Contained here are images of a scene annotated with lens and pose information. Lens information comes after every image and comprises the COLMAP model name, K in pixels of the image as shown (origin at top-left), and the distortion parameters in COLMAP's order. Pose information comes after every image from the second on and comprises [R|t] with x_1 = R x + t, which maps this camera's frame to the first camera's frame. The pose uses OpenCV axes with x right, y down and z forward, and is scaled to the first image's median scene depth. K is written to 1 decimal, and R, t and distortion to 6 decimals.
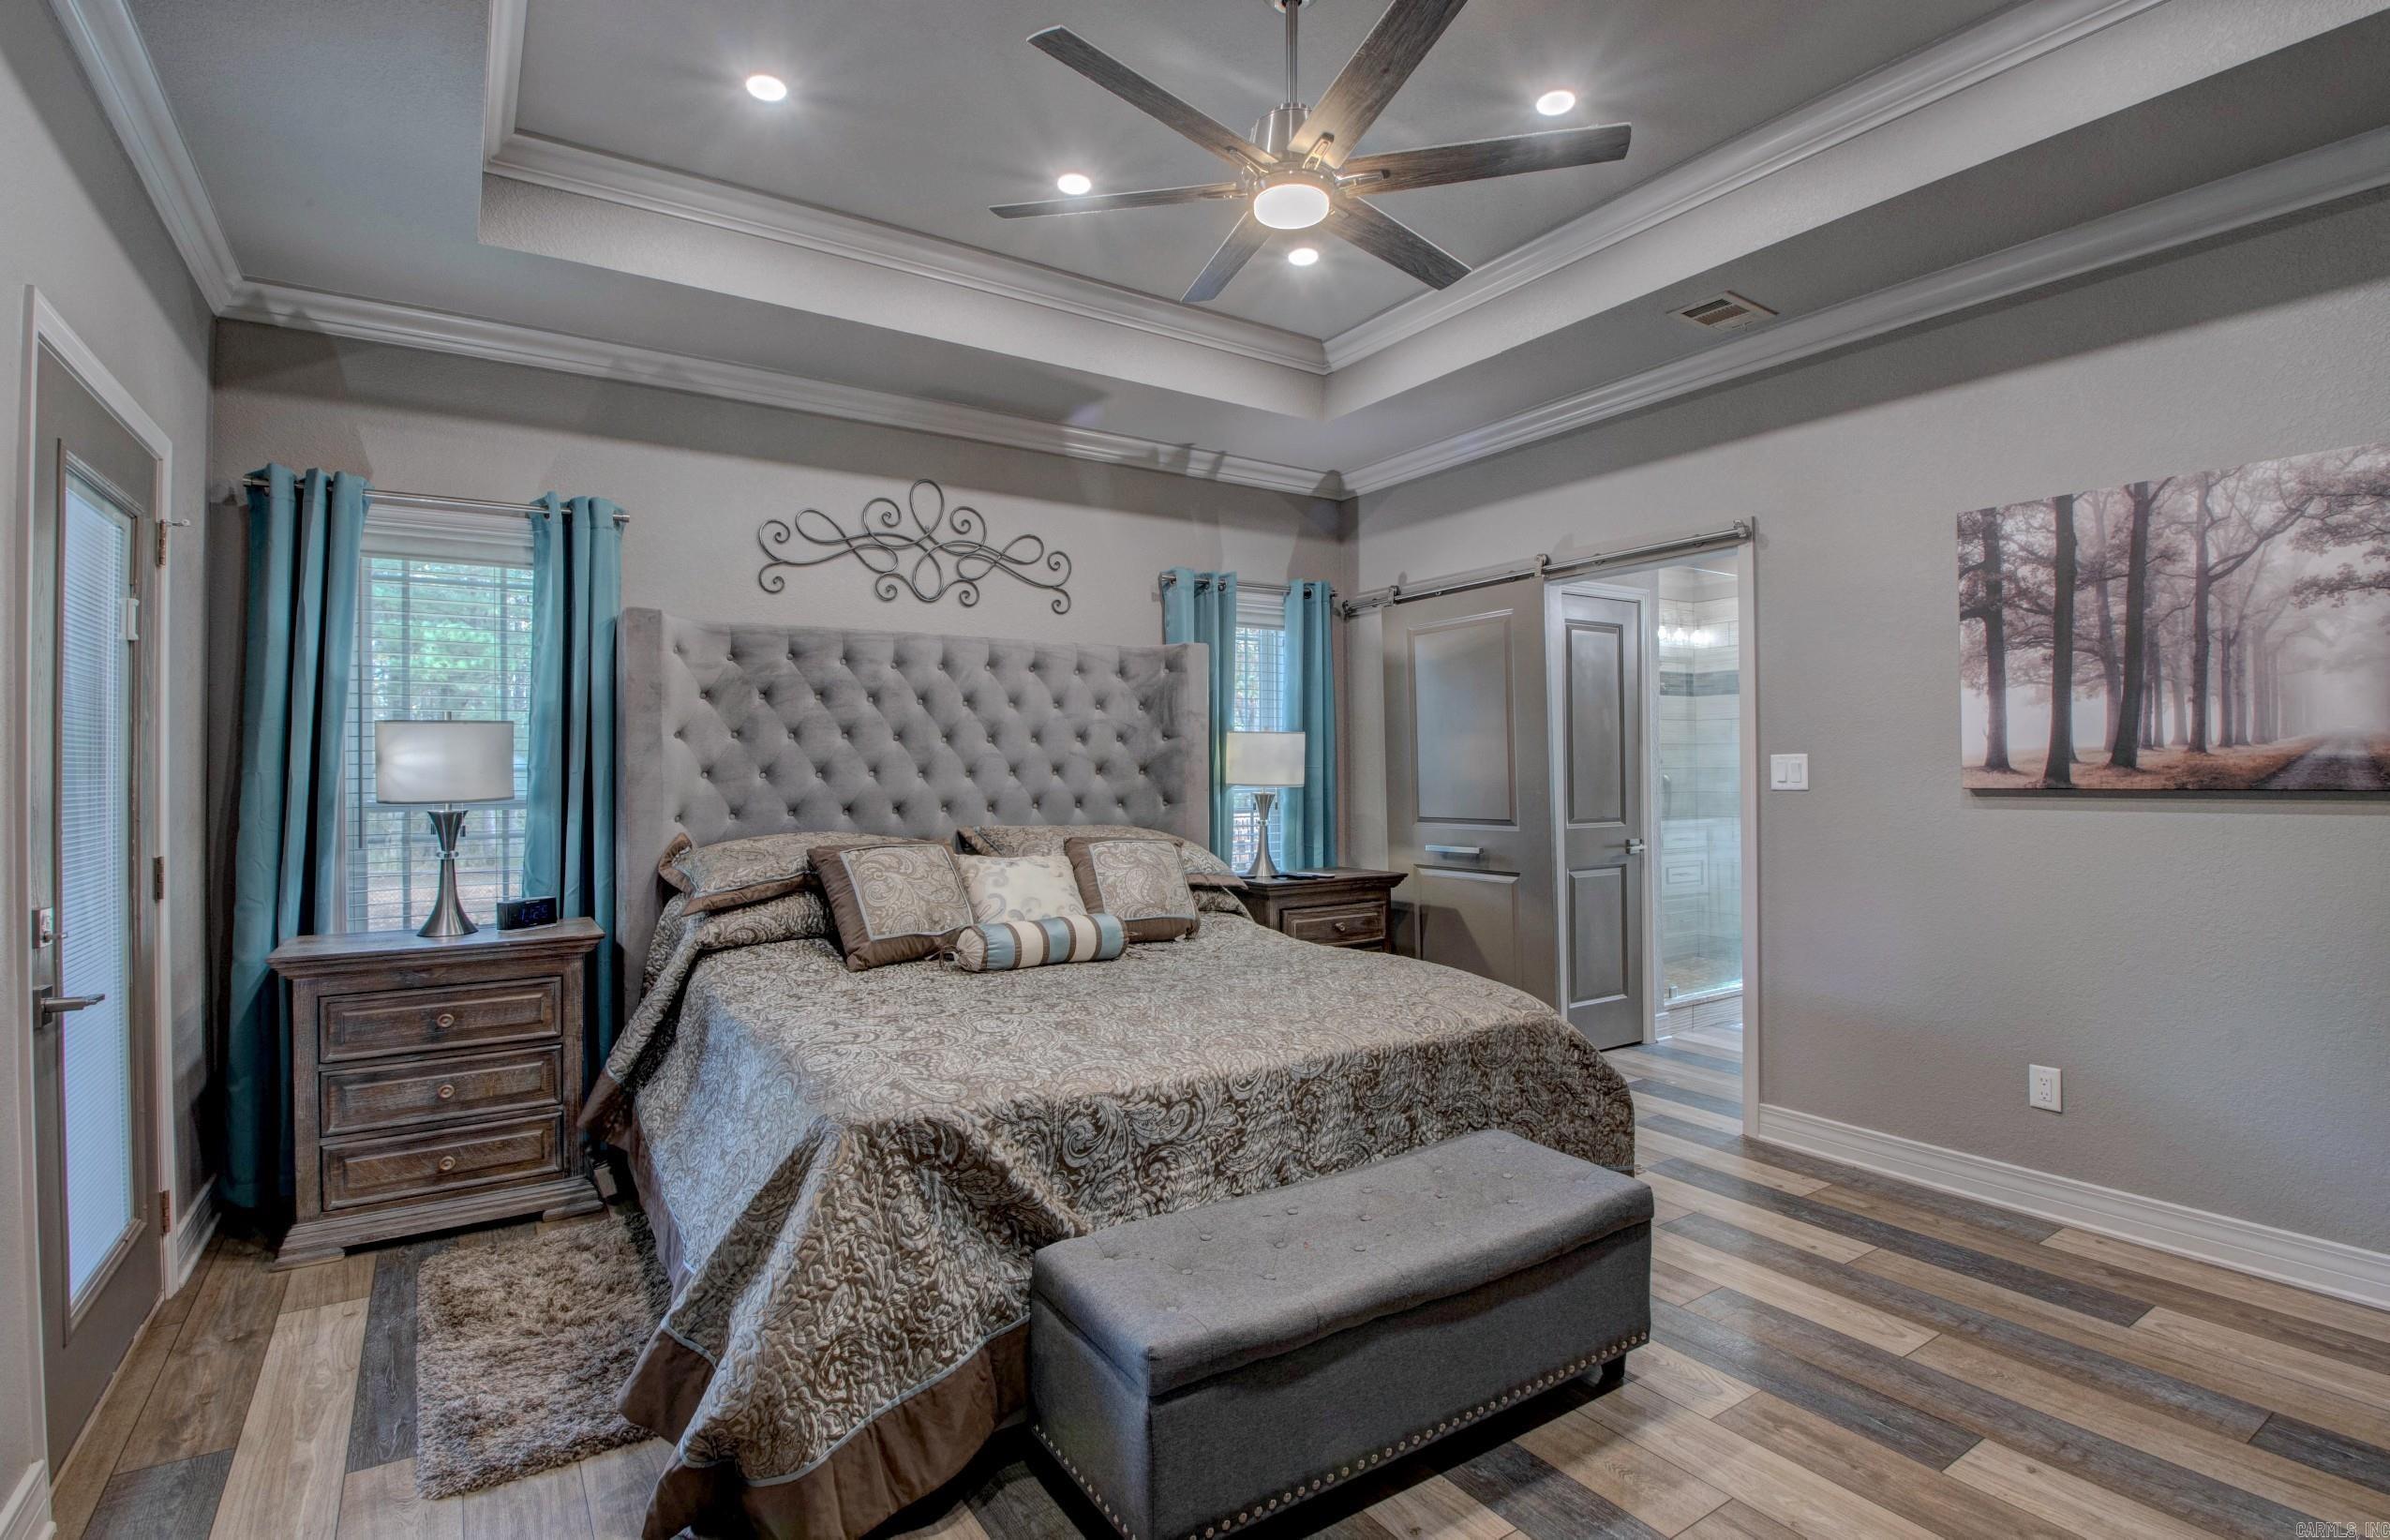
lens RADIAL K [[1064.9, 0, 1234.9], [0, 1064.9, 760.6], [0, 0, 1]] dist [0.025510, -0.033729]
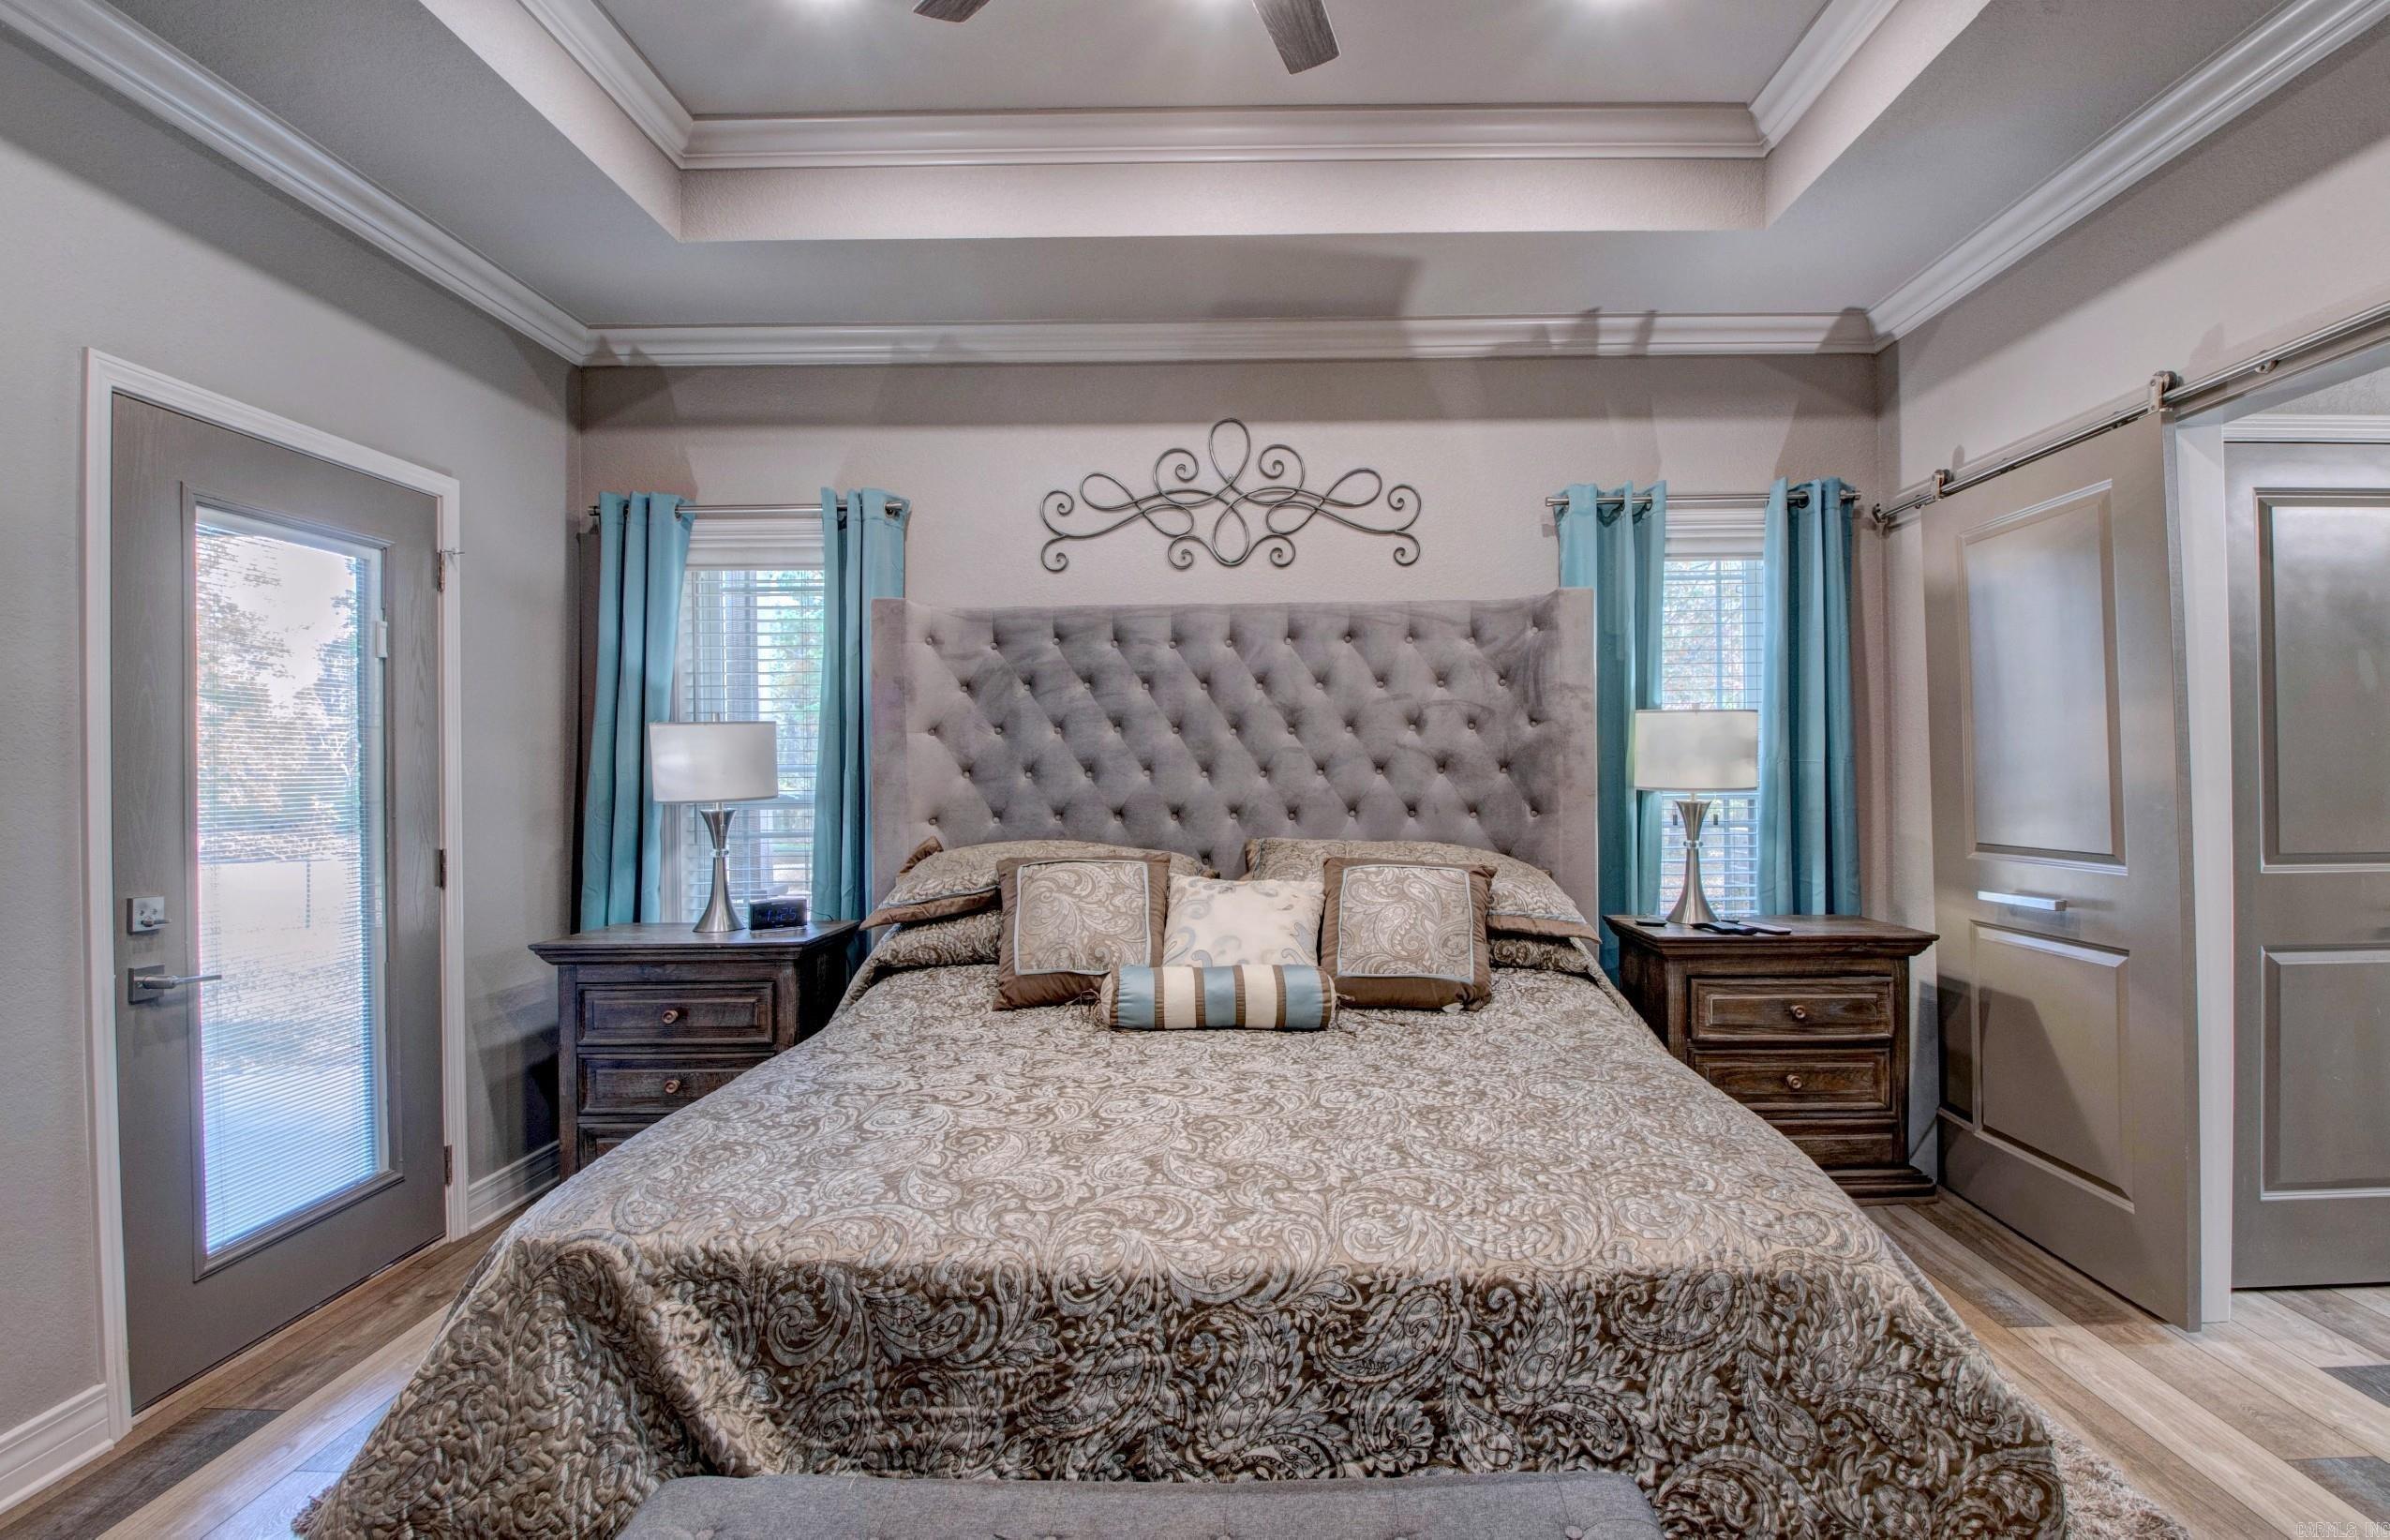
lens RADIAL K [[1167.0, 0, 1262.2], [0, 1167.0, 761.7], [0, 0, 1]] dist [0.030220, -0.048875]
pose [[0.836272, -0.004592, -0.548296, 0.249742], [0.008577, 0.999952, 0.004708, -0.000139], [0.548248, -0.008640, 0.836271, 0.271136]]
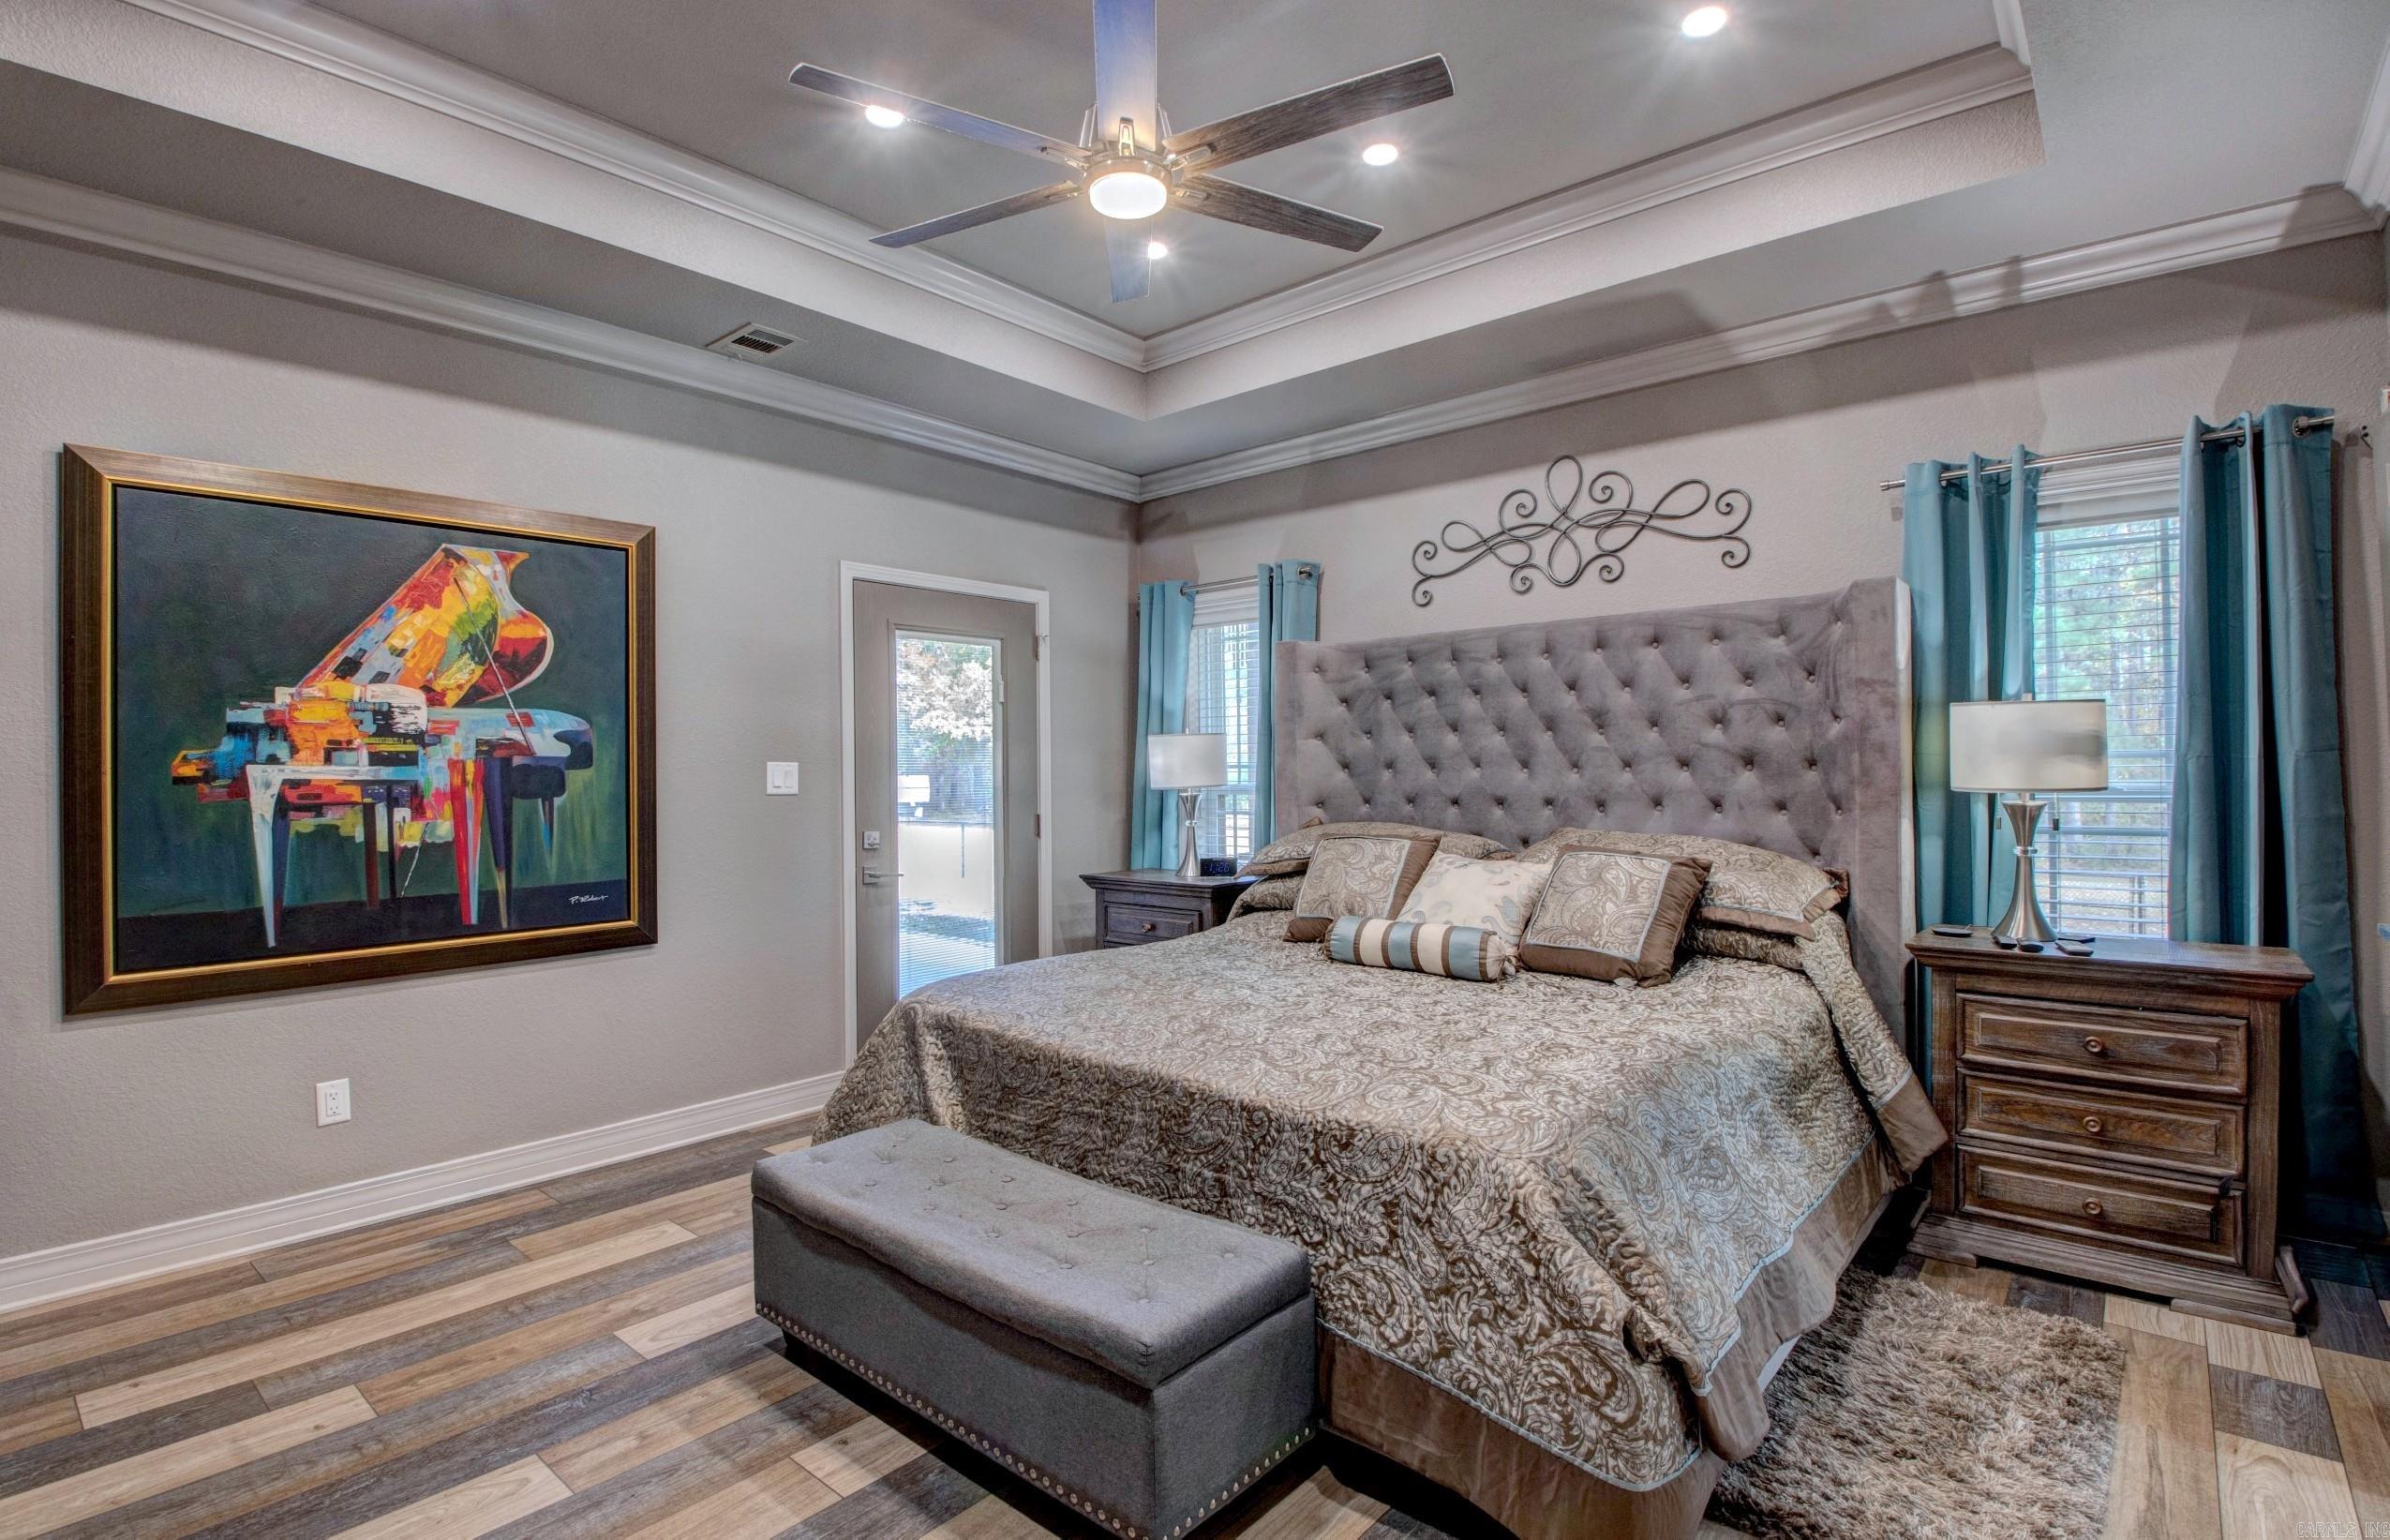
lens RADIAL K [[1114.3, 0, 1184.7], [0, 1114.3, 762.0], [0, 0, 1]] dist [0.009048, -0.023799]
pose [[0.275175, -0.002365, -0.961391, 0.608585], [0.014574, 0.999892, 0.001712, -0.000650], [0.961284, -0.014483, 0.275180, 0.439555]]
